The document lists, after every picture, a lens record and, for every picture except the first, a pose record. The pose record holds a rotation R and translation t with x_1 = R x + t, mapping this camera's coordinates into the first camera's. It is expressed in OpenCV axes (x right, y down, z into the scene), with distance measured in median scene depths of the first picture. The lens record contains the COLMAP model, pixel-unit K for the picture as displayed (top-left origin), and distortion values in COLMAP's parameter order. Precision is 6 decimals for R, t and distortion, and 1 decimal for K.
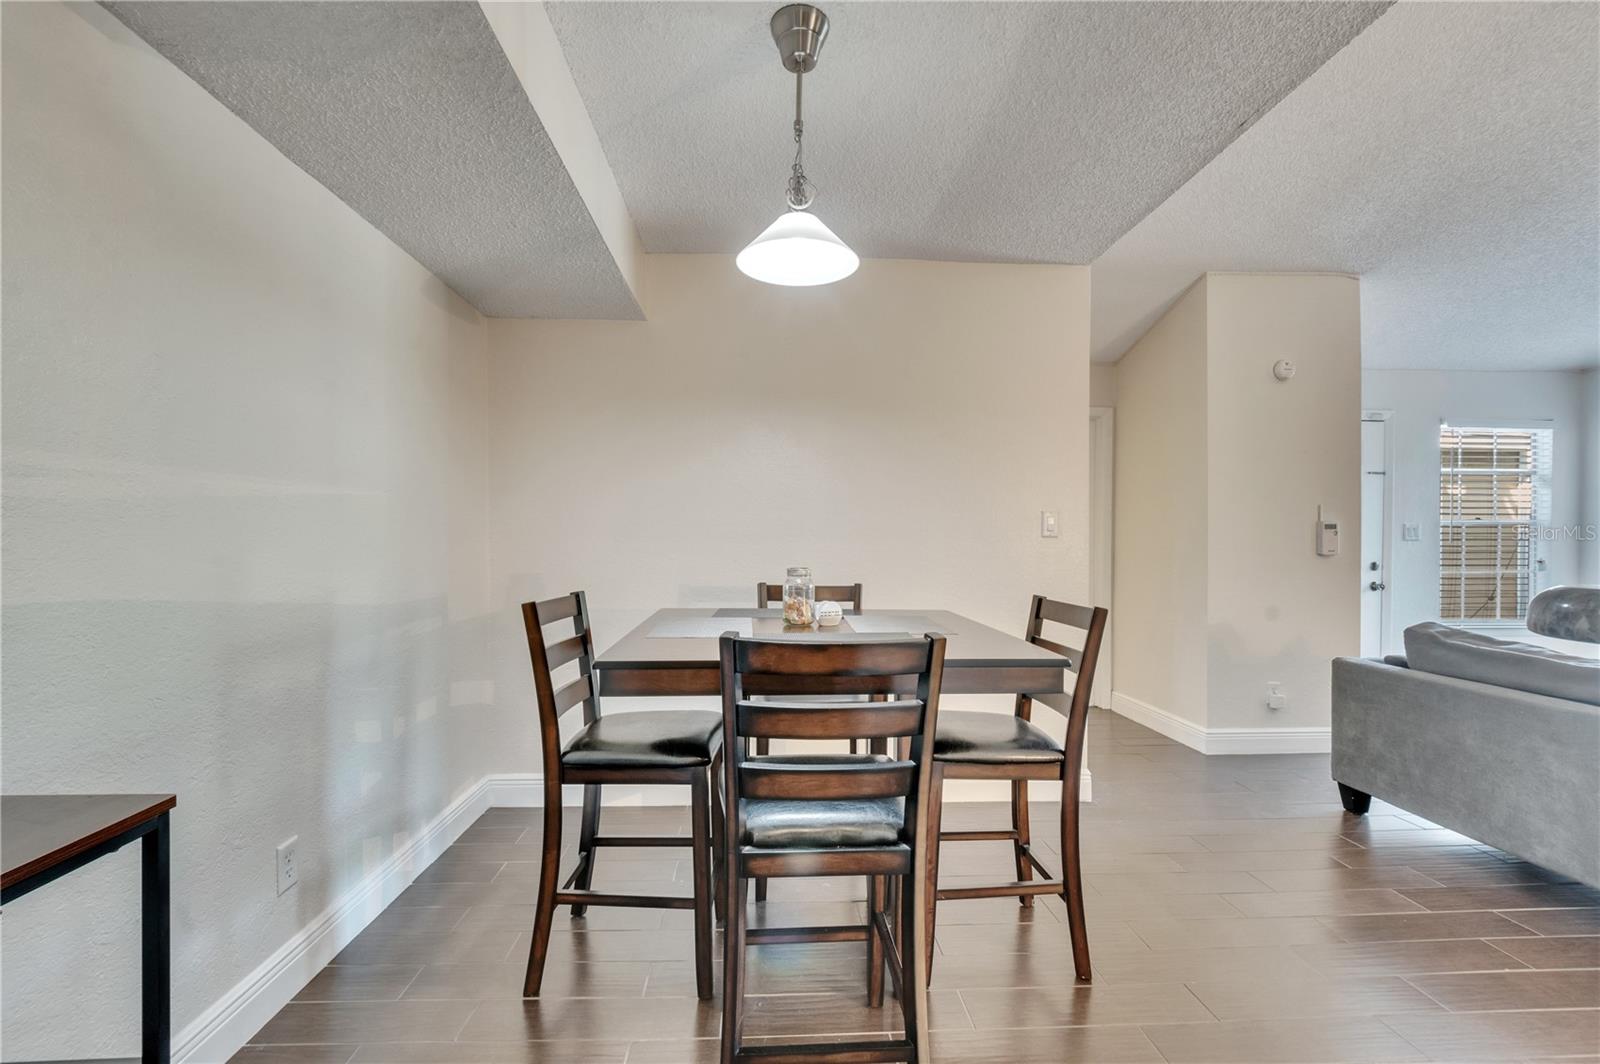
lens RADIAL K [[716.8, 0, 788.5], [0, 716.8, 547.3], [0, 0, 1]] dist [-0.000754, -0.000320]
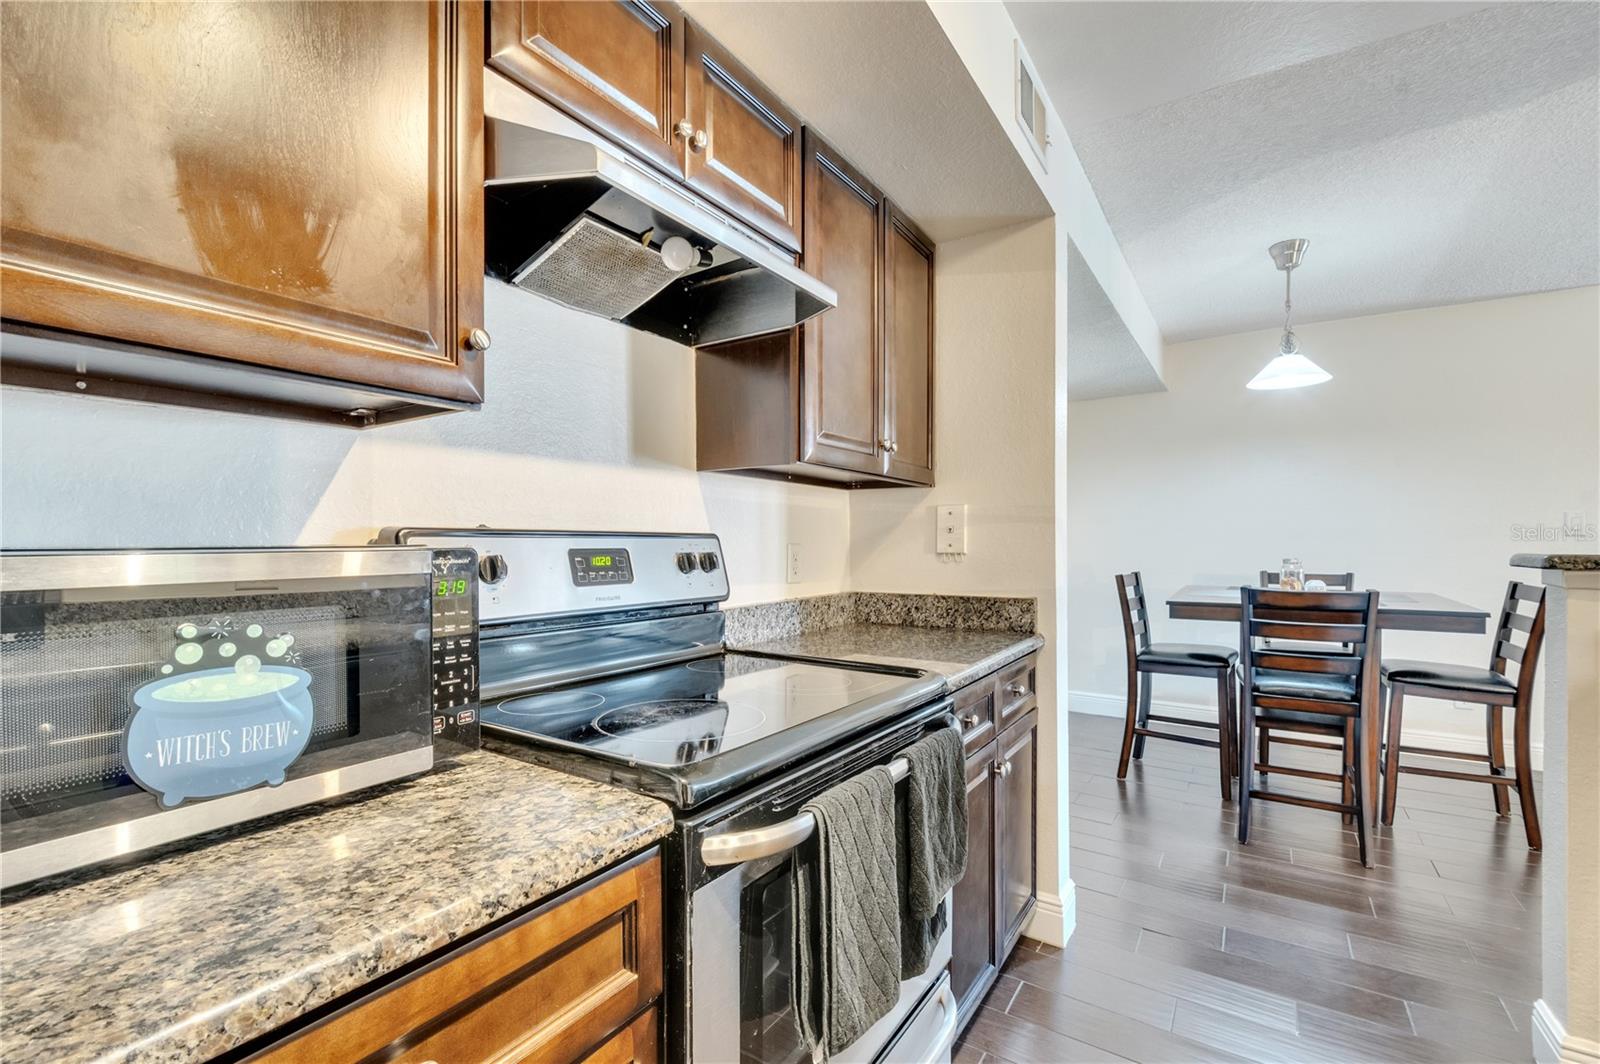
lens RADIAL K [[716.8, 0, 788.5], [0, 716.8, 547.3], [0, 0, 1]] dist [-0.000754, -0.000320]
pose [[0.813370, -0.002872, -0.581740, 0.033883], [0.002156, 0.999996, -0.001923, 0.004858], [0.581743, 0.000309, 0.813373, -1.022362]]
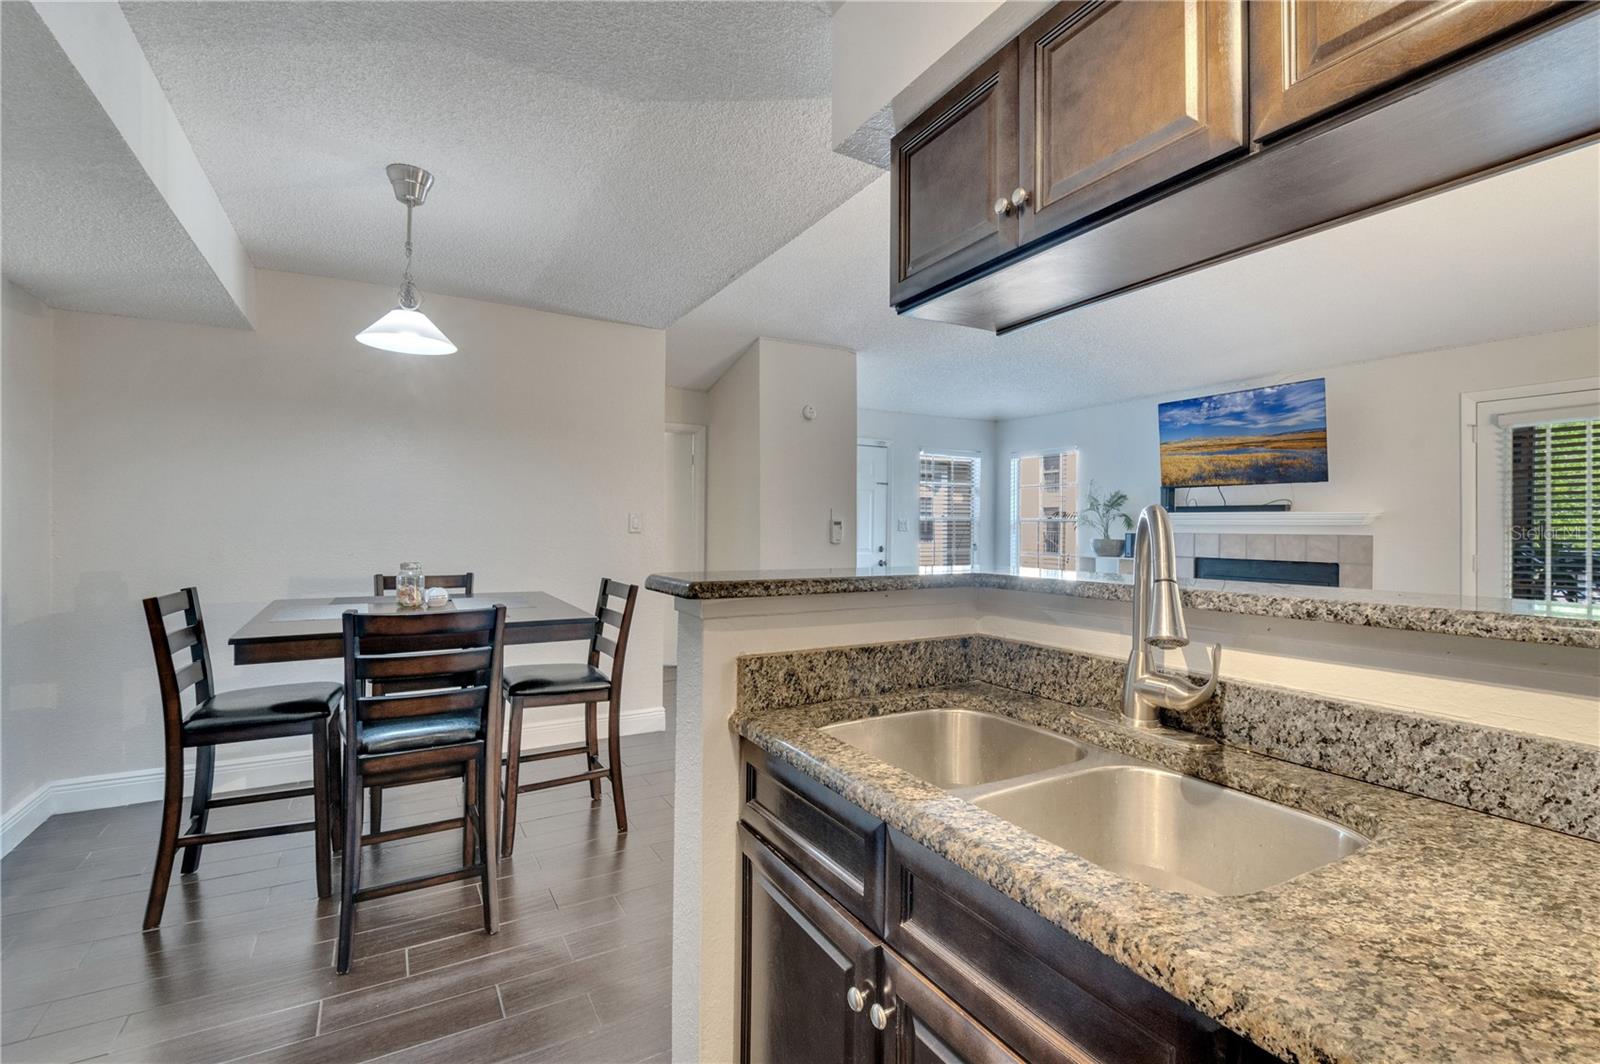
lens RADIAL K [[729.0, 0, 815.8], [0, 729.0, 523.5], [0, 0, 1]] dist [0.001283, -0.004803]
pose [[0.878655, 0.003802, 0.477443, 0.031298], [-0.000358, 0.999973, -0.007304, -0.036355], [-0.477458, 0.006247, 0.878633, -0.558982]]
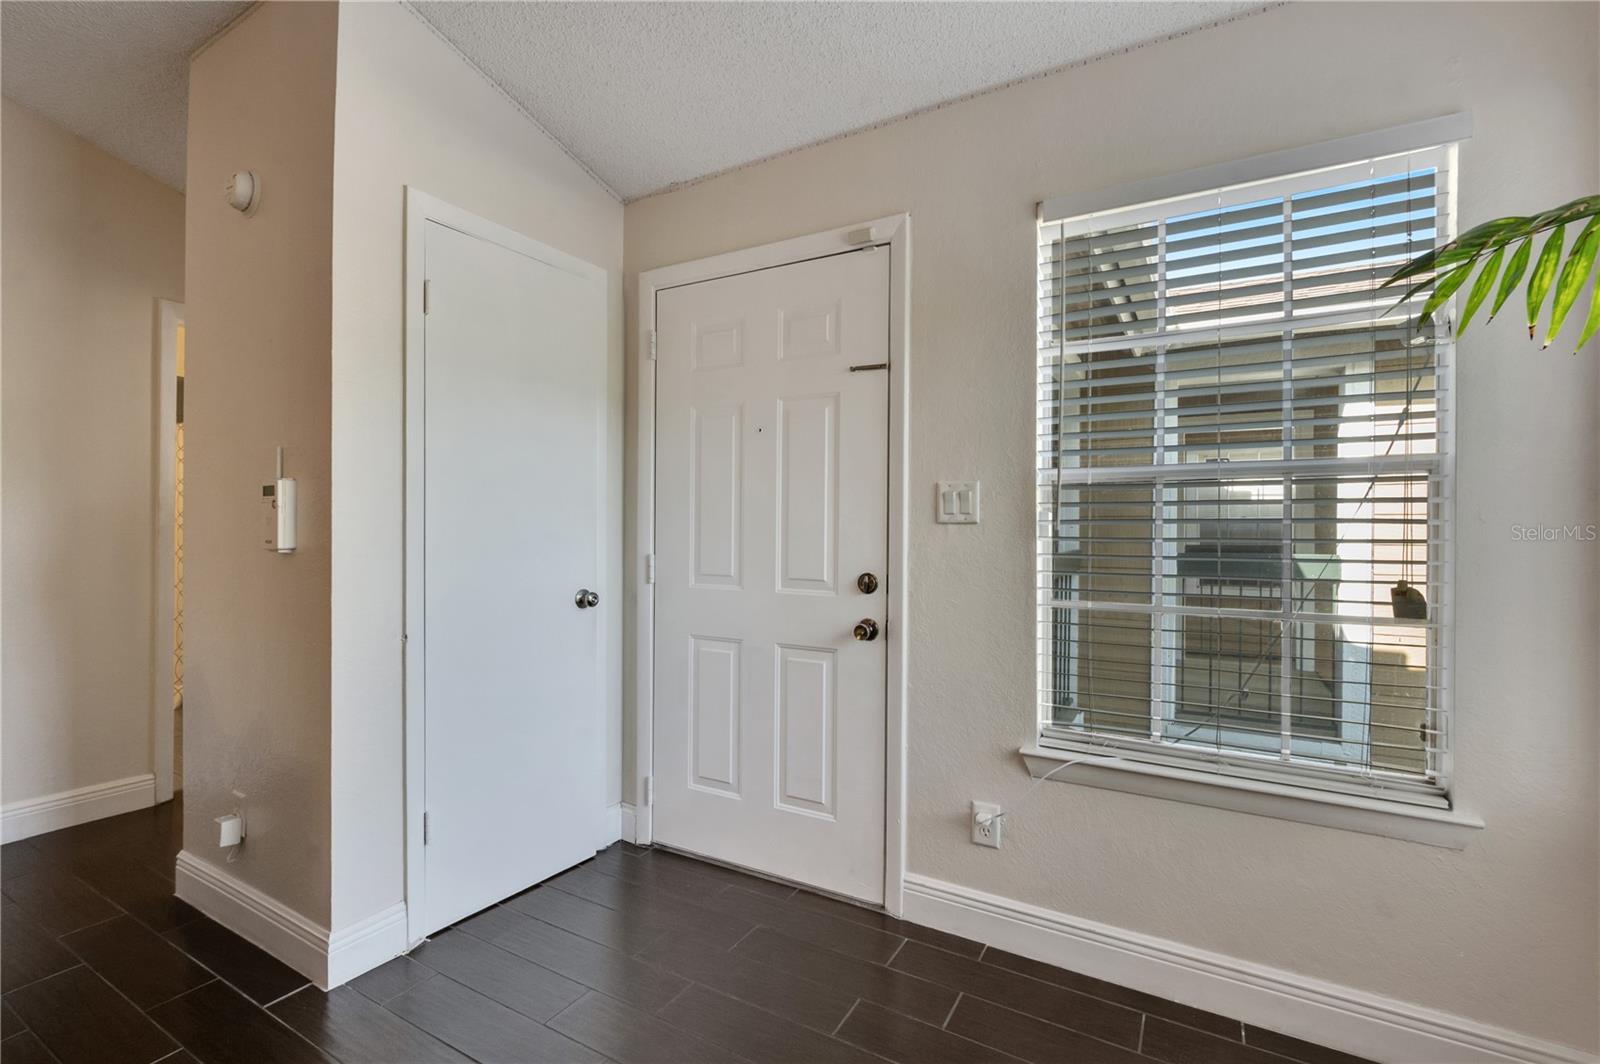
lens RADIAL K [[716.8, 0, 788.5], [0, 716.8, 547.3], [0, 0, 1]] dist [-0.000754, -0.000320]
pose [[0.620336, -0.000866, 0.784335, 1.191141], [0.006712, 0.999969, -0.004205, 0.016405], [-0.784307, 0.007873, 0.620323, 2.037062]]
